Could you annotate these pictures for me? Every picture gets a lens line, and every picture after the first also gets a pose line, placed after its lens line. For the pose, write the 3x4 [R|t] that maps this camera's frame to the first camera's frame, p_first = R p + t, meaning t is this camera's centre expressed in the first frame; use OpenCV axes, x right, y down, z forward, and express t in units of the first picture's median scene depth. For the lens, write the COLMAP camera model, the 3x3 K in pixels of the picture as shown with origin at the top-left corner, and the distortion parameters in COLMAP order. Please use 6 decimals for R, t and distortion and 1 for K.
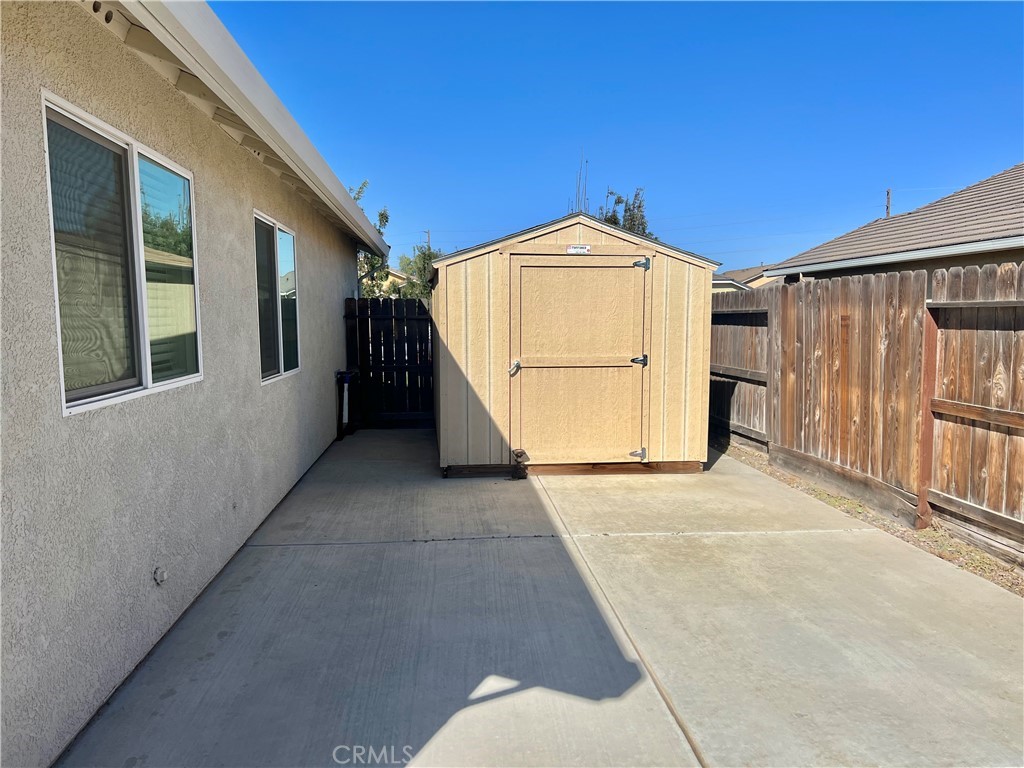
lens RADIAL K [[764.4, 0, 521.9], [0, 764.4, 391.0], [0, 0, 1]] dist [0.081438, -0.111884]
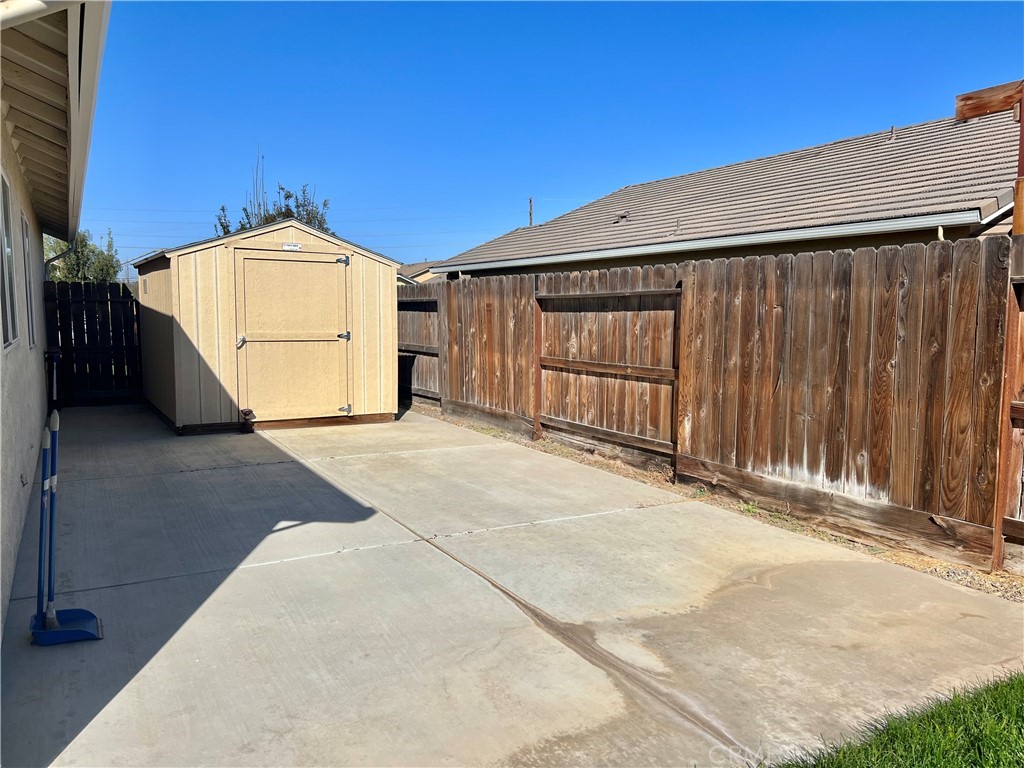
lens RADIAL K [[764.4, 0, 521.9], [0, 764.4, 391.0], [0, 0, 1]] dist [0.081438, -0.111884]
pose [[0.911874, -0.032992, 0.409143, -0.110642], [0.029014, 0.999452, 0.015927, 0.042811], [-0.409444, -0.002653, 0.912331, -0.314396]]
